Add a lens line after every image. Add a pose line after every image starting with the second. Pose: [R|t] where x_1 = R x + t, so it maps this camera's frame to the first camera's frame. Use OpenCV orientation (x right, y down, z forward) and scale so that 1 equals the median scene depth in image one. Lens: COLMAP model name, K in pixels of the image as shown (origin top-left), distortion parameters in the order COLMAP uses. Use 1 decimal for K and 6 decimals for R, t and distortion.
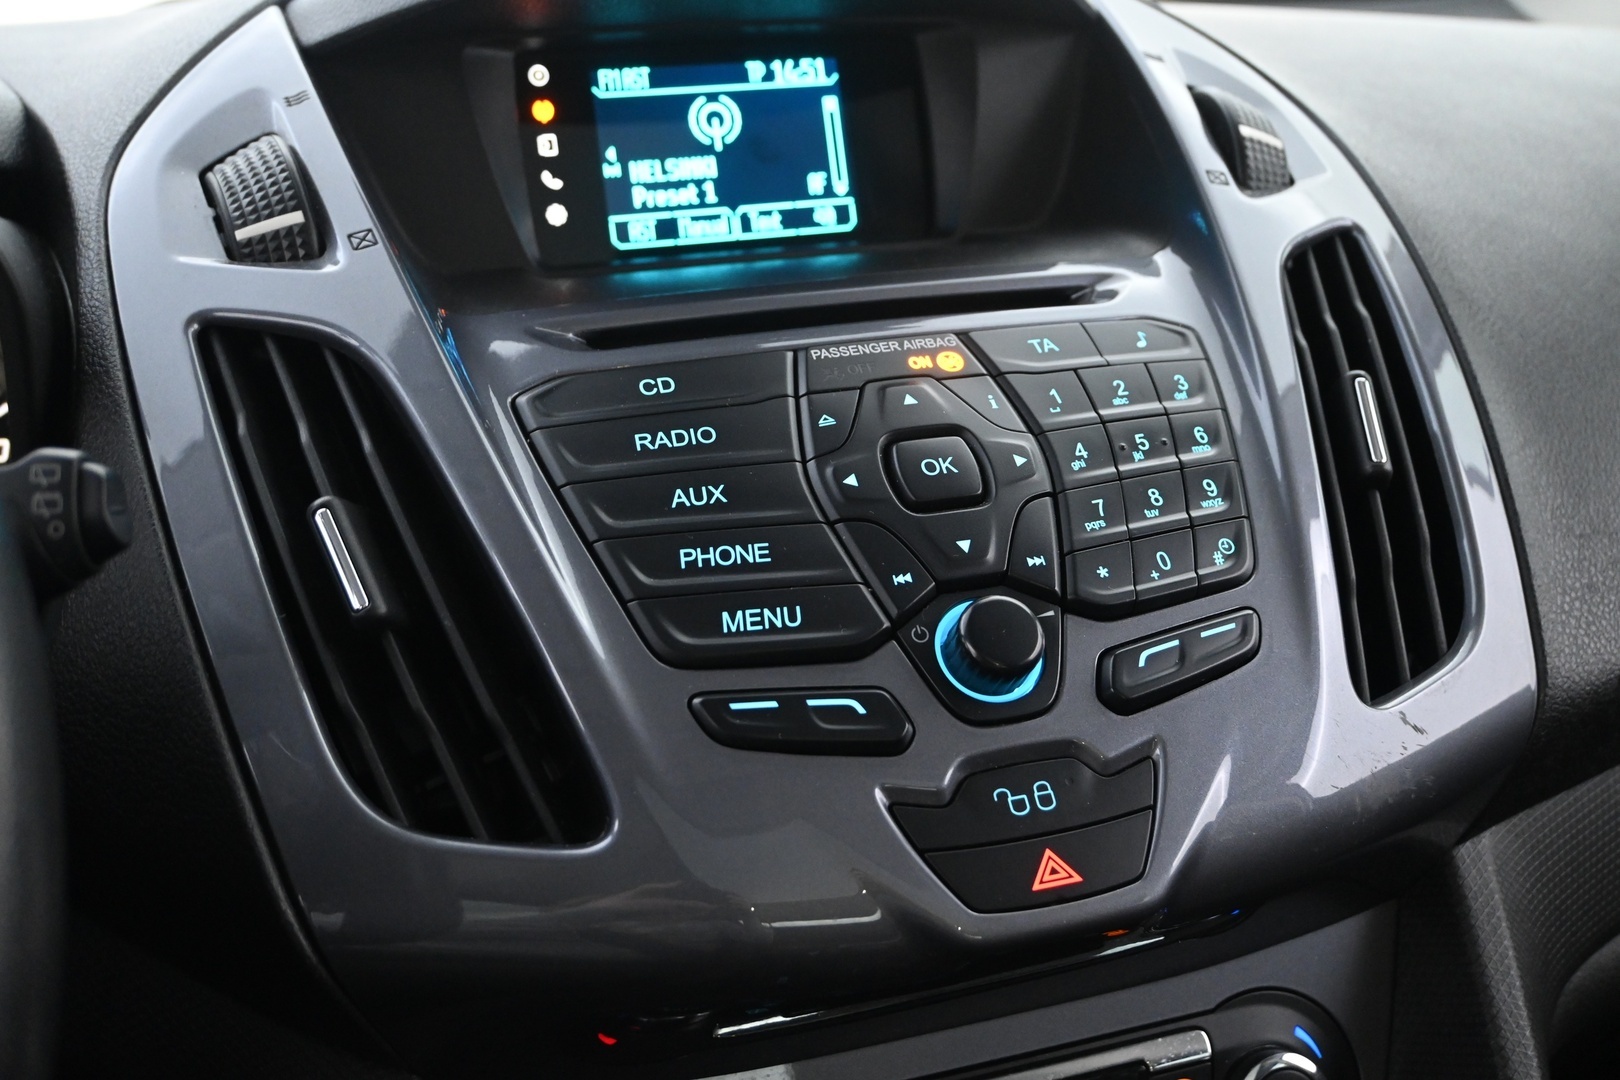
lens RADIAL K [[1723.3, 0, 810.0], [0, 1723.3, 540.0], [0, 0, 1]] dist [0.001227, -0.003997]
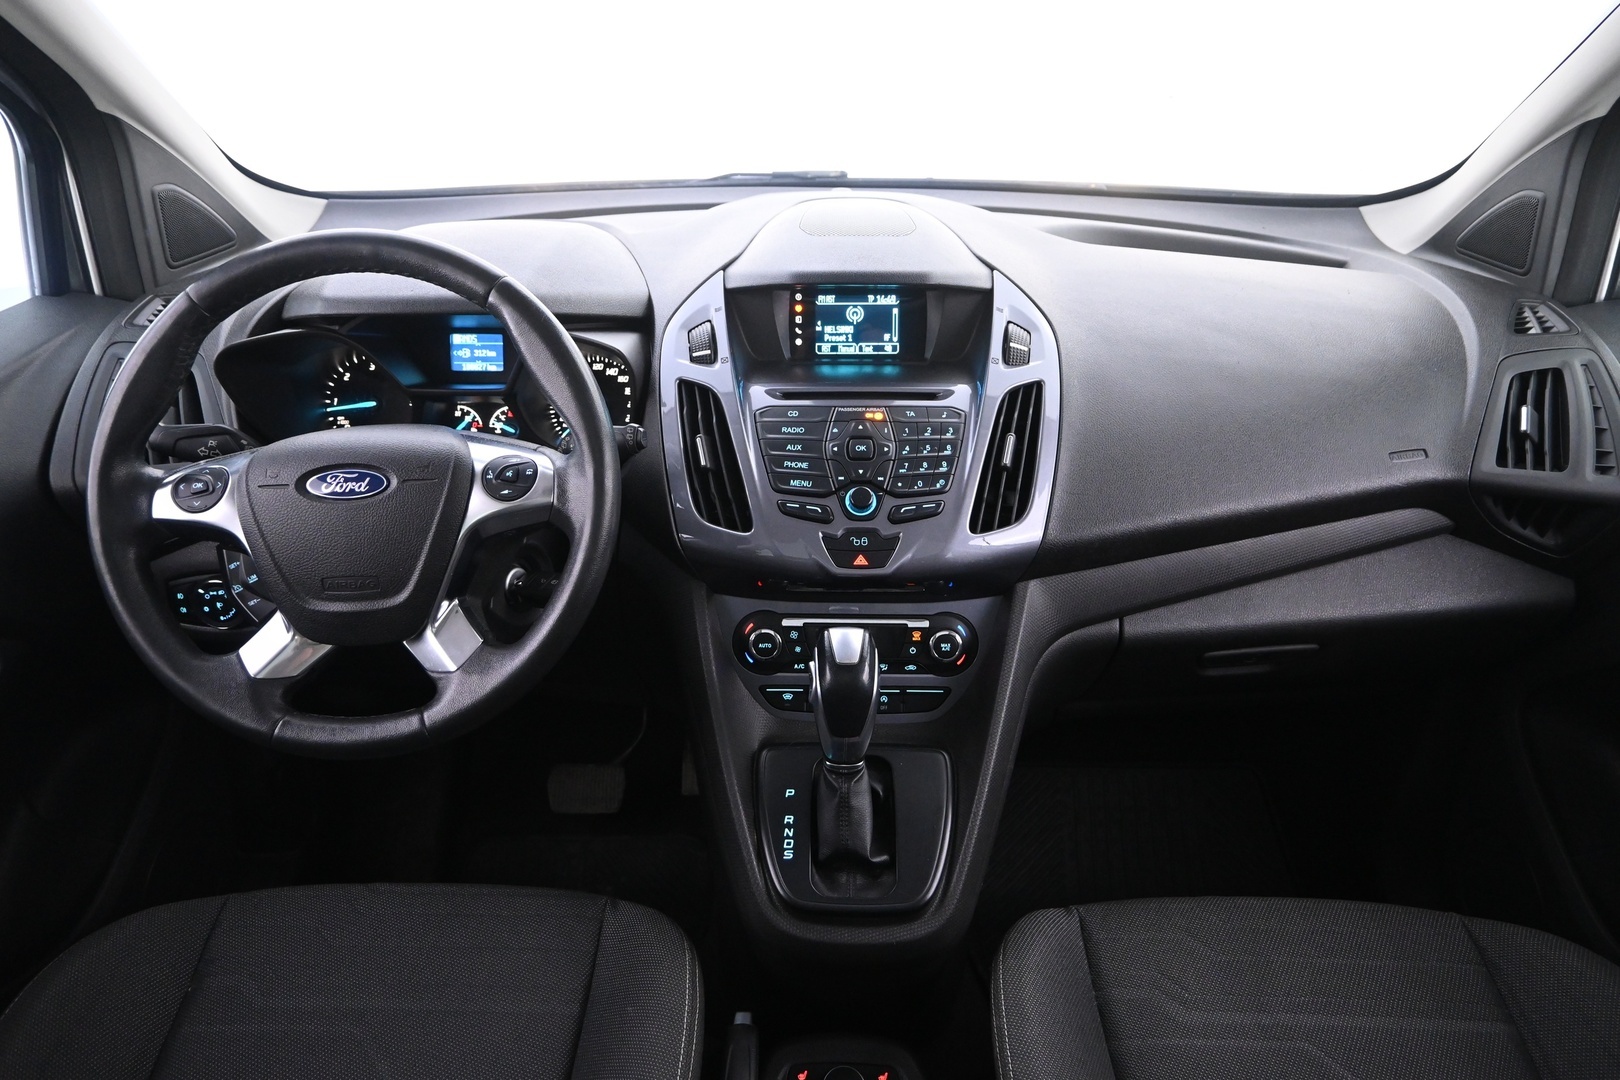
lens RADIAL K [[1115.4, 0, 810.0], [0, 1115.4, 540.0], [0, 0, 1]] dist [0.003681, 0.000630]
pose [[0.941657, 0.172780, -0.288840, 0.626415], [-0.126869, 0.977091, 0.170872, -0.220954], [0.311746, -0.124258, 0.942006, -1.151161]]
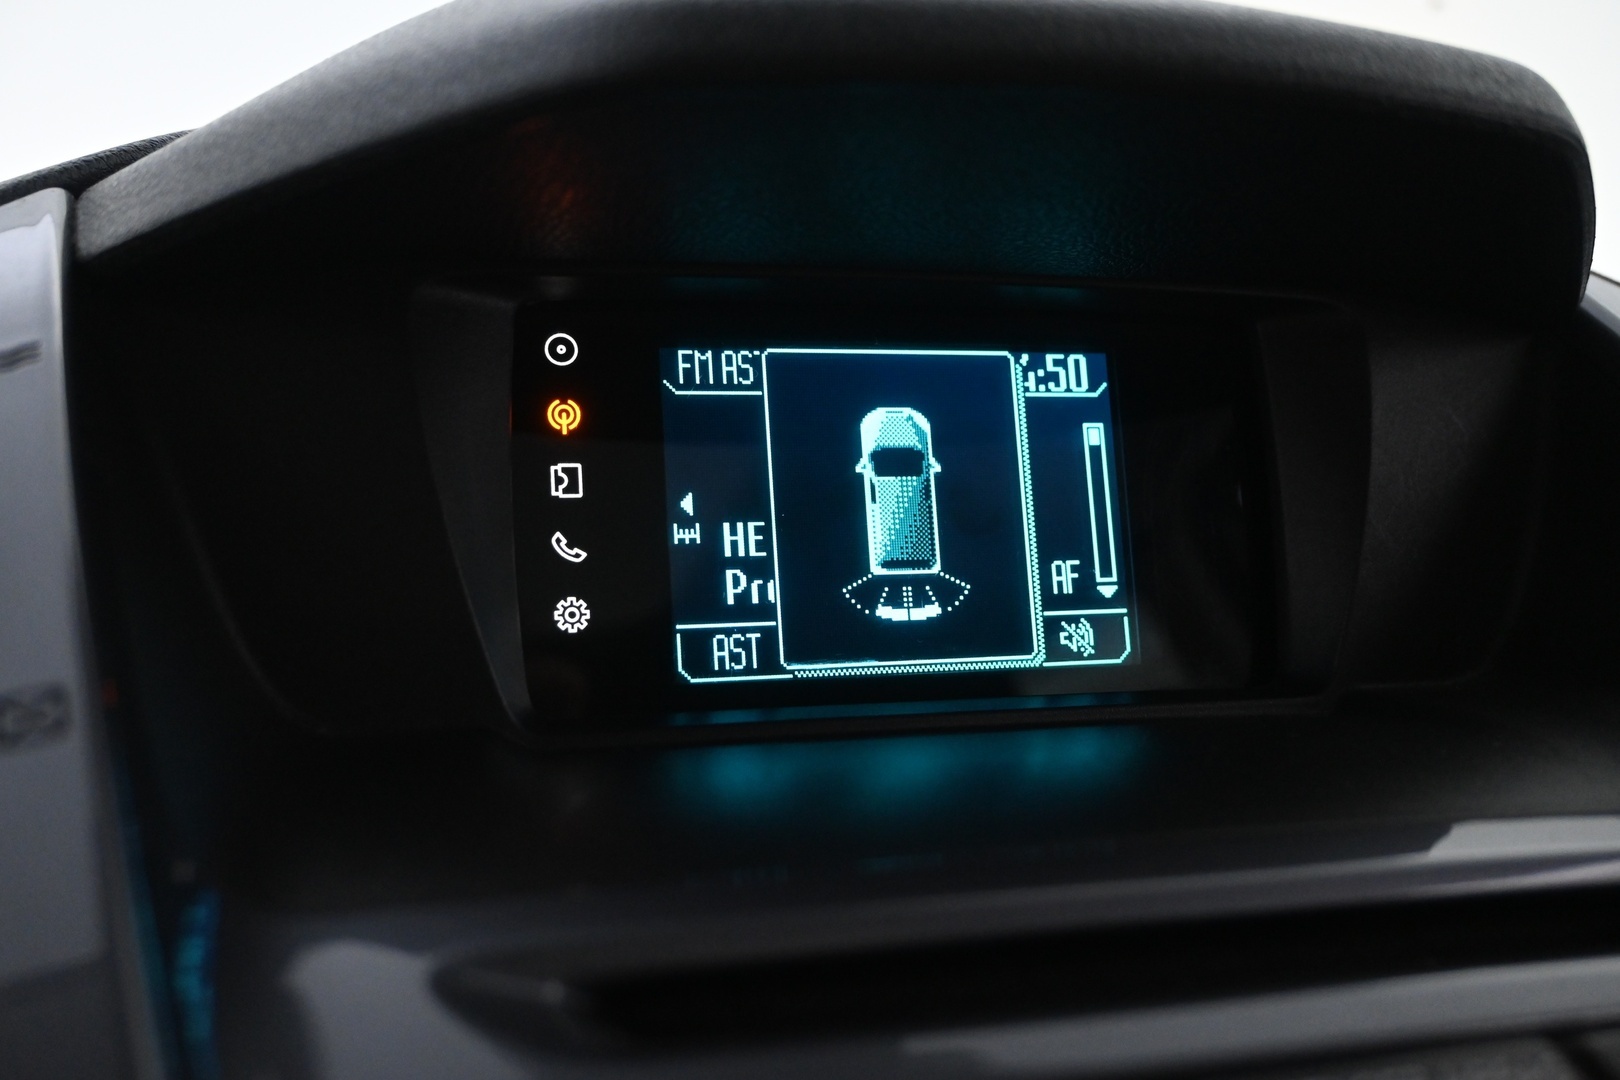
lens RADIAL K [[1622.0, 0, 810.0], [0, 1622.0, 540.0], [0, 0, 1]] dist [-0.000434, 0.001631]
pose [[0.997813, 0.060801, -0.025932, -0.078170], [-0.064370, 0.982973, -0.172106, -0.157577], [0.015026, 0.173399, 0.984737, 0.624452]]
